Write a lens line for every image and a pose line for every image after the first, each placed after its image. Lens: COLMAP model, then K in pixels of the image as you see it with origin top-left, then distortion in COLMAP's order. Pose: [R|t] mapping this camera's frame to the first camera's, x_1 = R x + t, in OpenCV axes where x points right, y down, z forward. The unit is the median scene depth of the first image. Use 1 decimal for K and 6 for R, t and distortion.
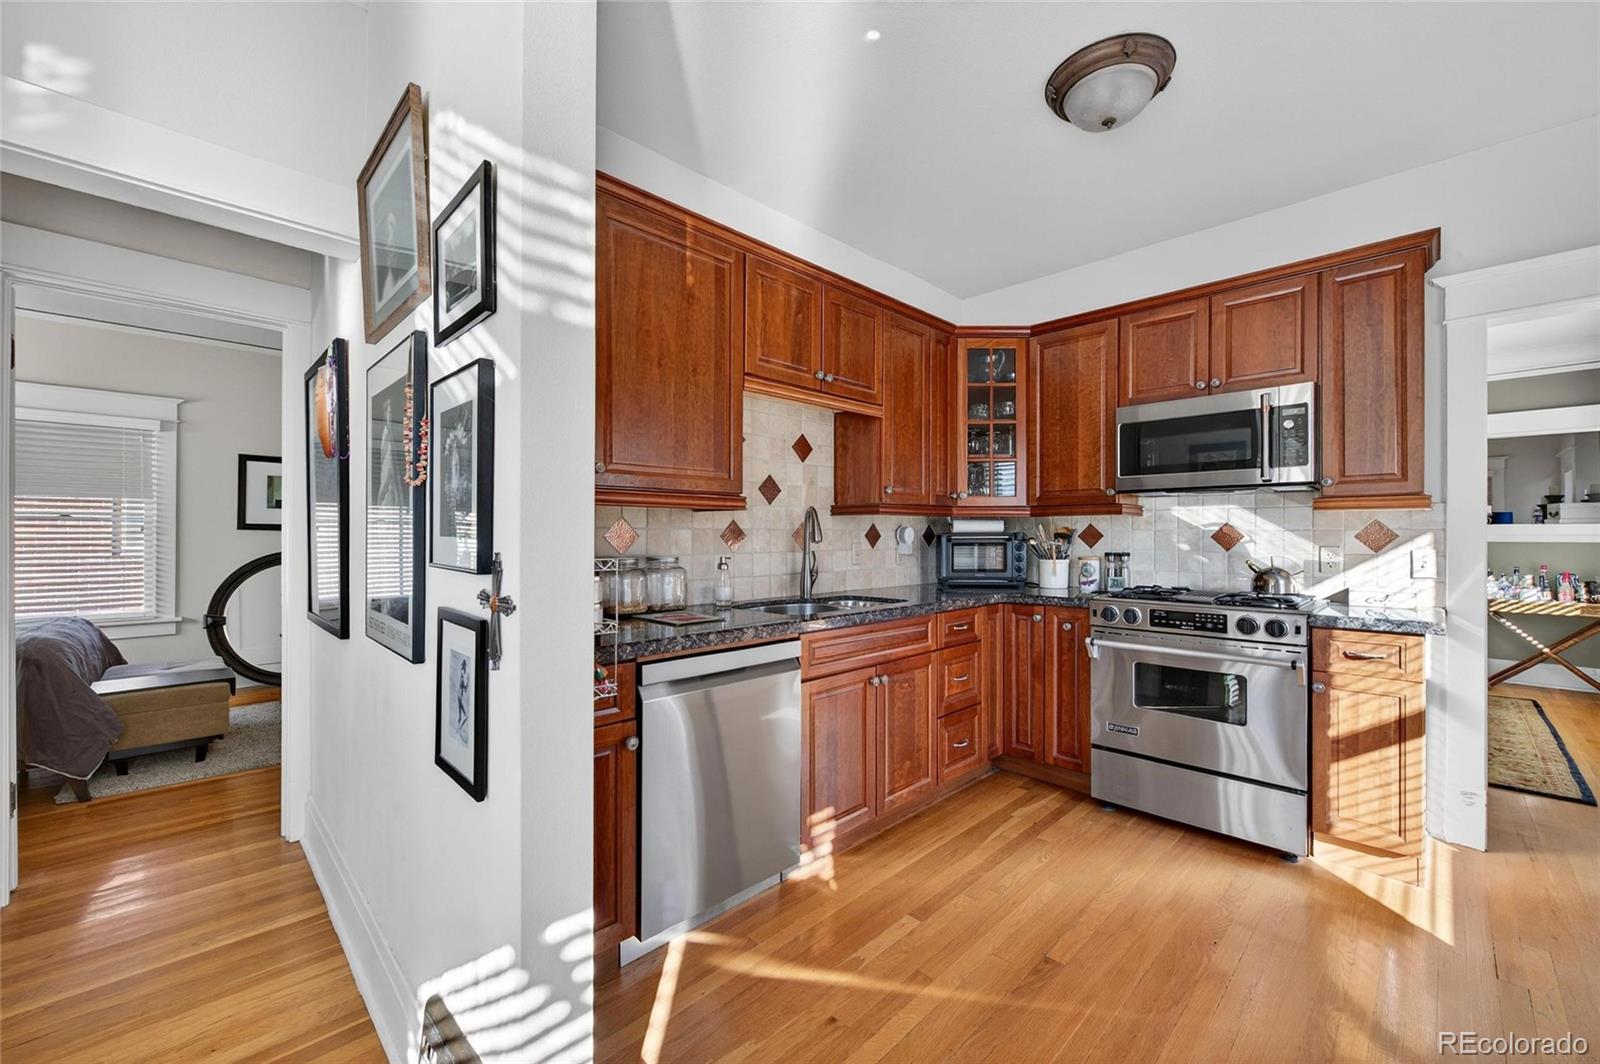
lens RADIAL K [[642.8, 0, 796.6], [0, 642.8, 539.3], [0, 0, 1]] dist [-0.000973, -0.001321]
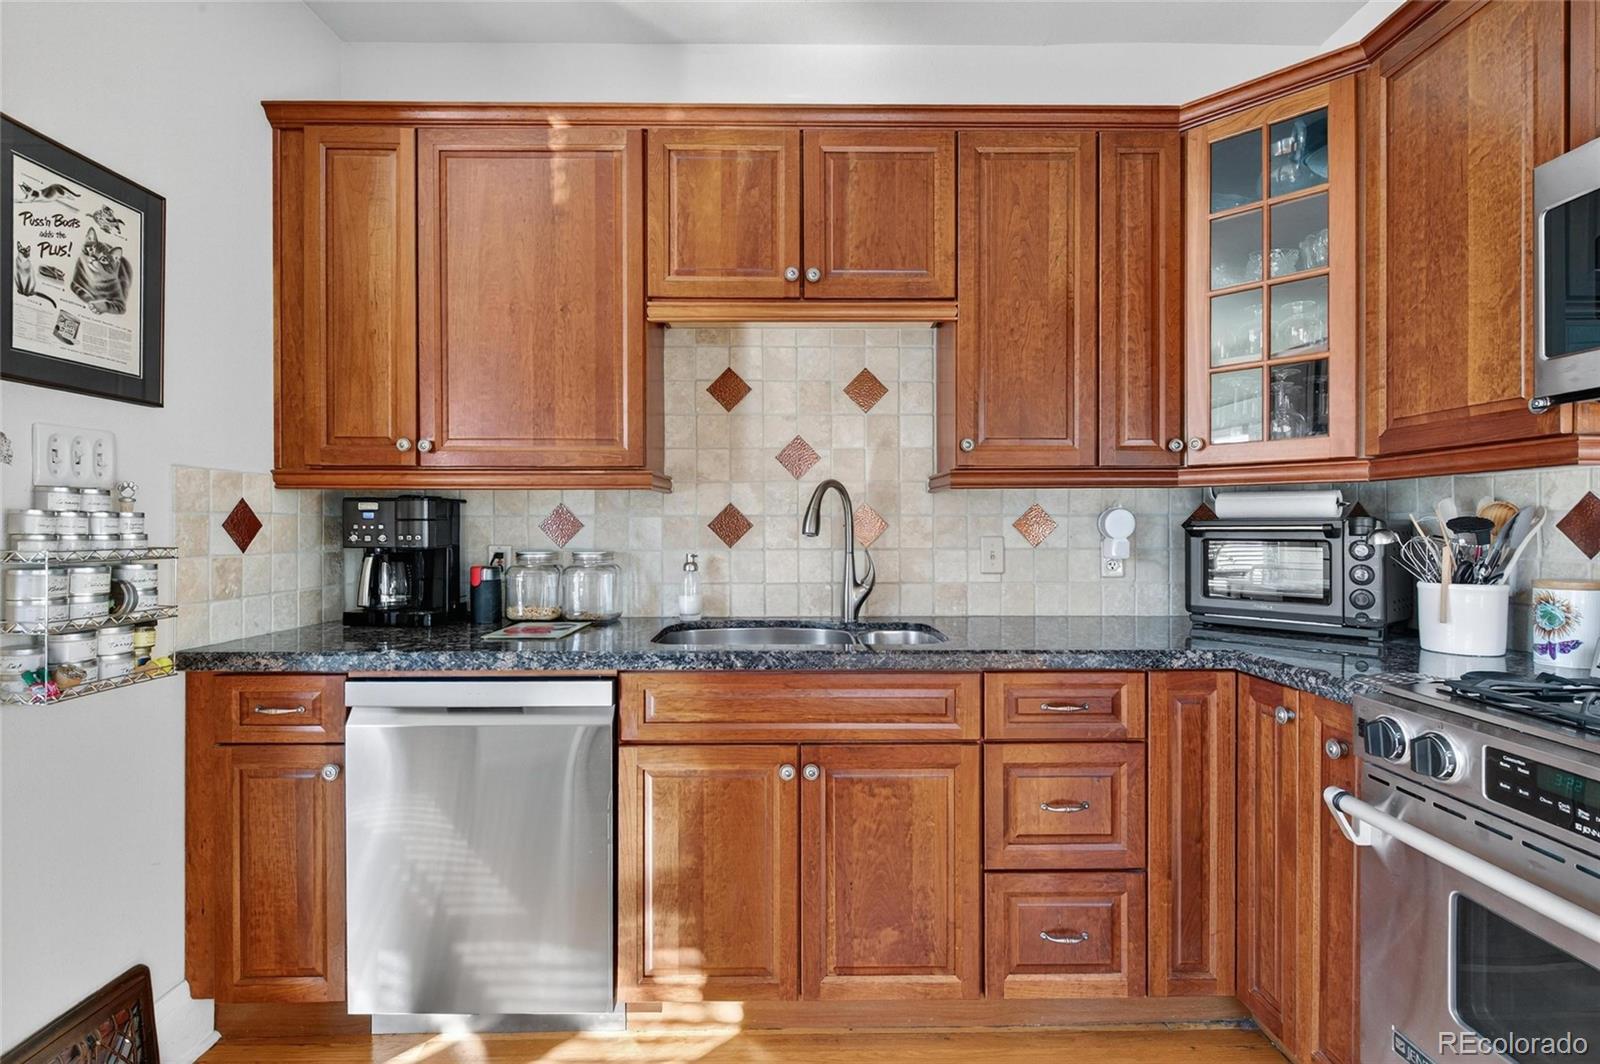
lens RADIAL K [[747.8, 0, 808.4], [0, 747.8, 527.5], [0, 0, 1]] dist [0.006287, -0.001315]
pose [[0.717328, 0.003245, -0.696728, 0.524320], [-0.003043, 0.999994, 0.001524, -0.004019], [0.696729, 0.001027, 0.717333, 0.439202]]
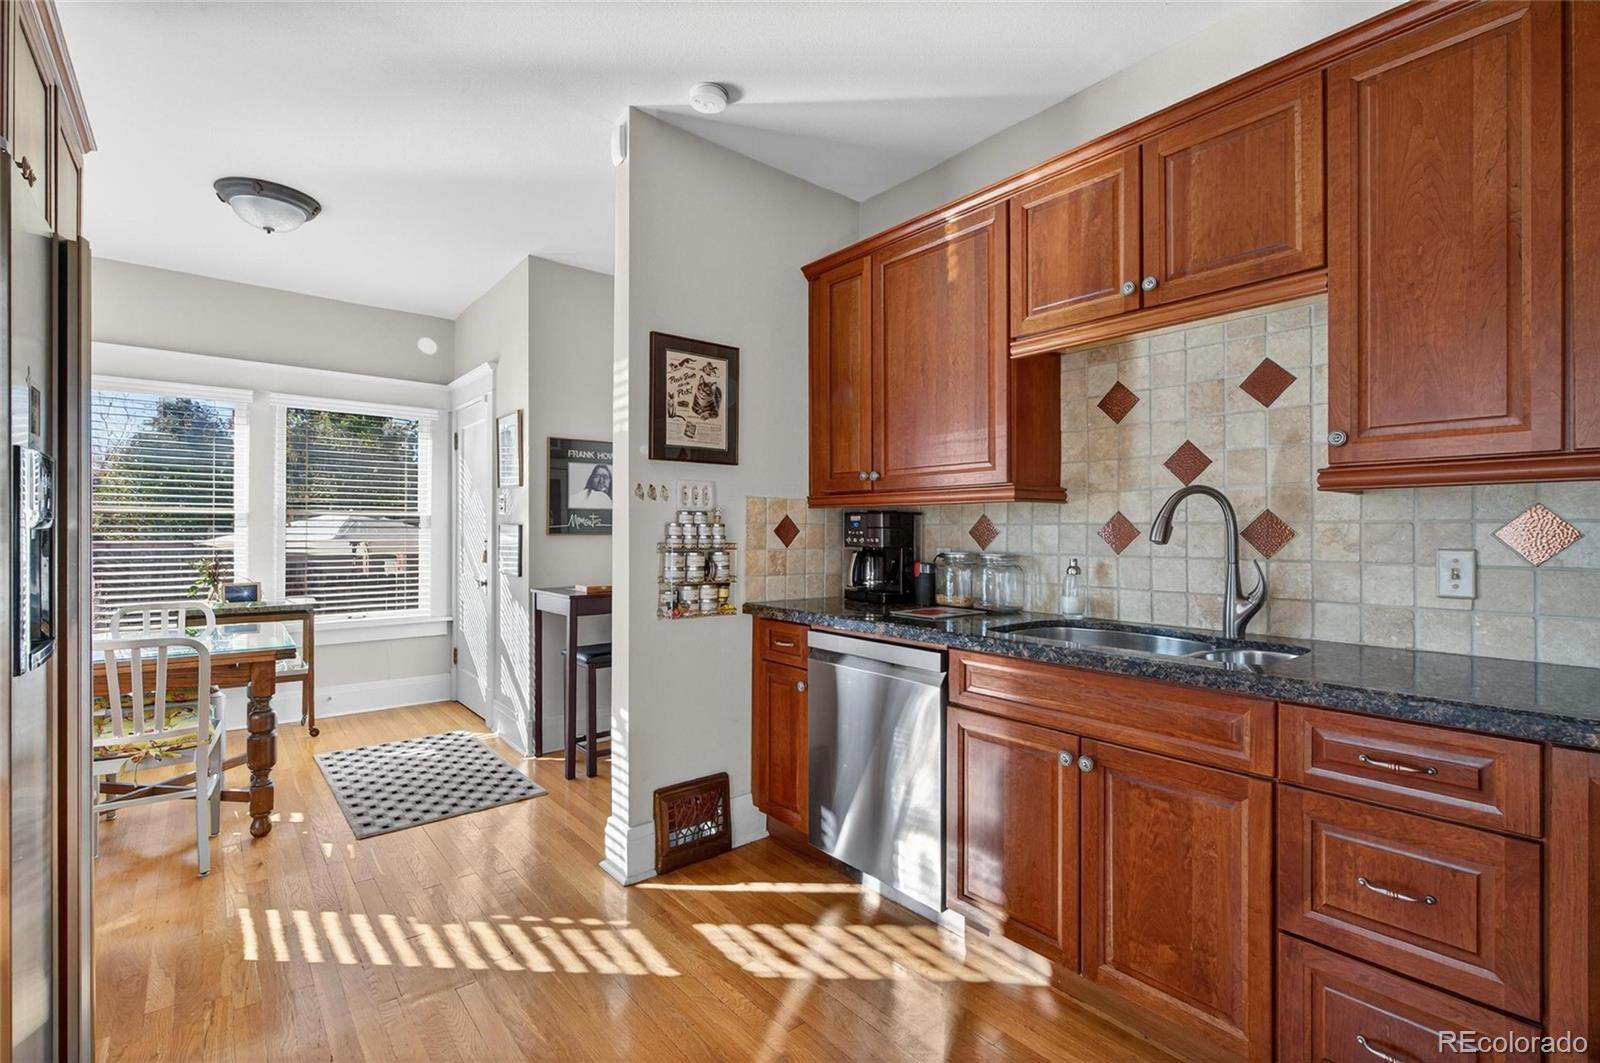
lens RADIAL K [[747.8, 0, 797.4], [0, 747.8, 526.8], [0, 0, 1]] dist [0.006287, -0.001315]
pose [[-0.096414, -0.004077, -0.995333, 0.771613], [-0.006689, 0.999972, -0.003448, -0.006064], [0.995319, 0.006325, -0.096439, 0.679255]]
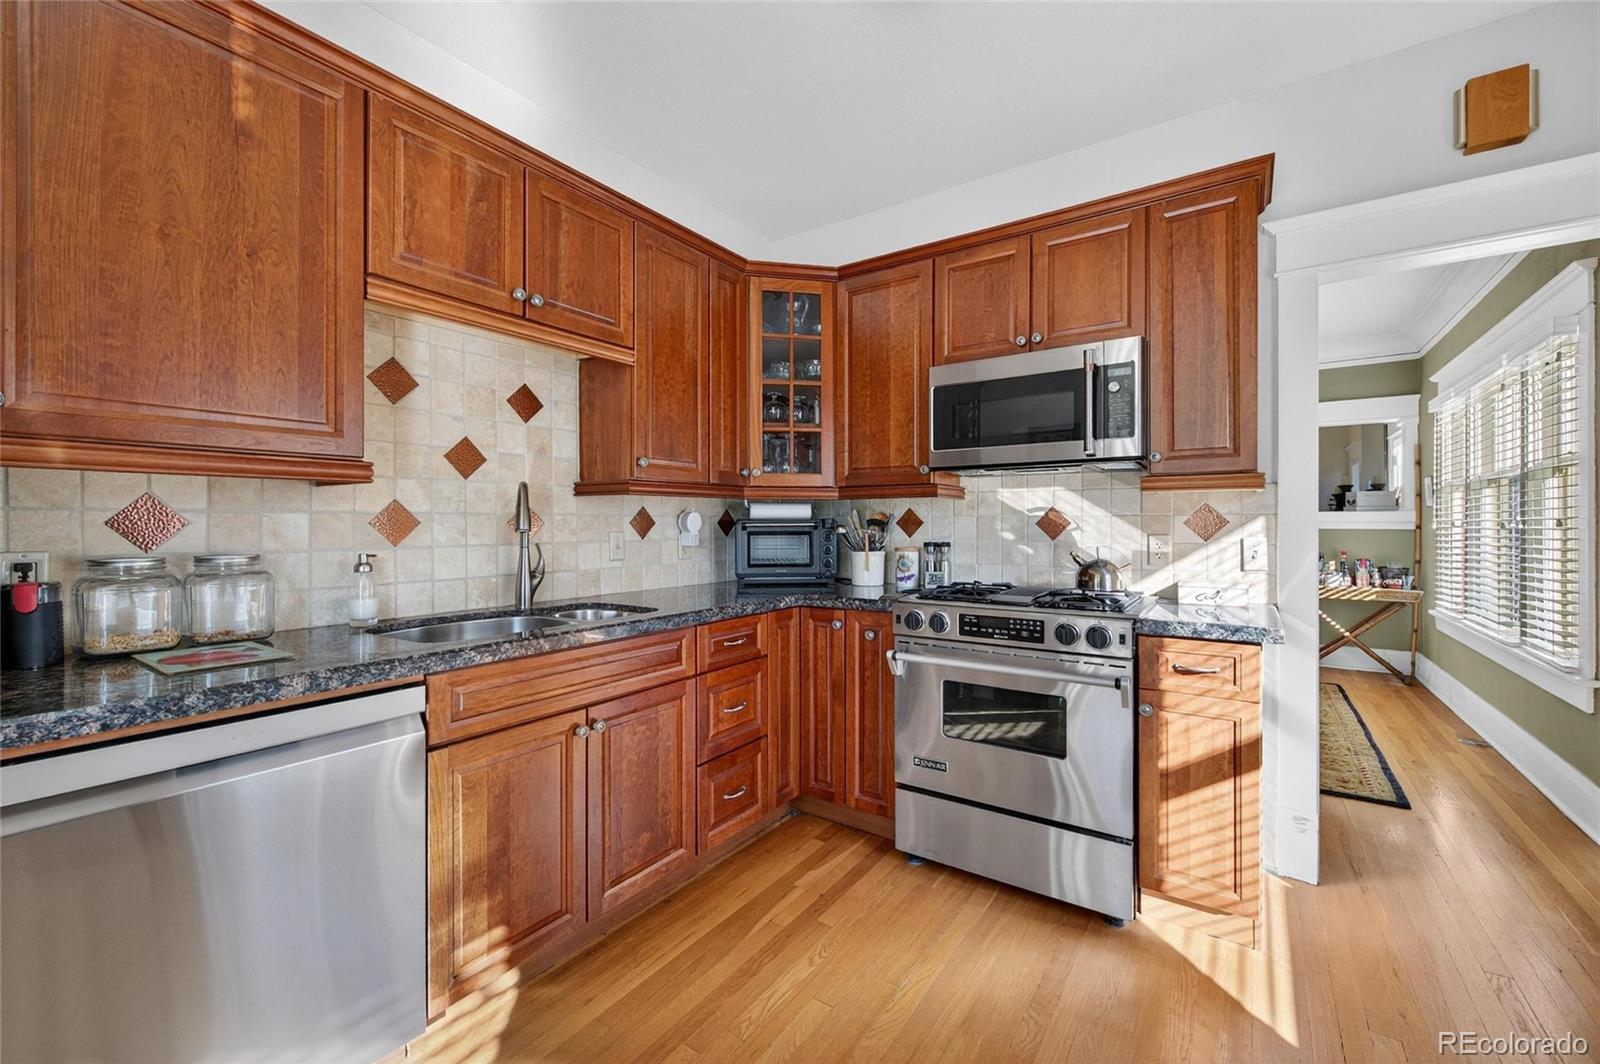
lens RADIAL K [[642.8, 0, 803.4], [0, 642.8, 528.9], [0, 0, 1]] dist [-0.000973, -0.001321]
pose [[0.983093, -0.002472, 0.183091, 0.197699], [0.002166, 0.999996, 0.001871, 0.000941], [-0.183095, -0.001443, 0.983094, 0.232296]]
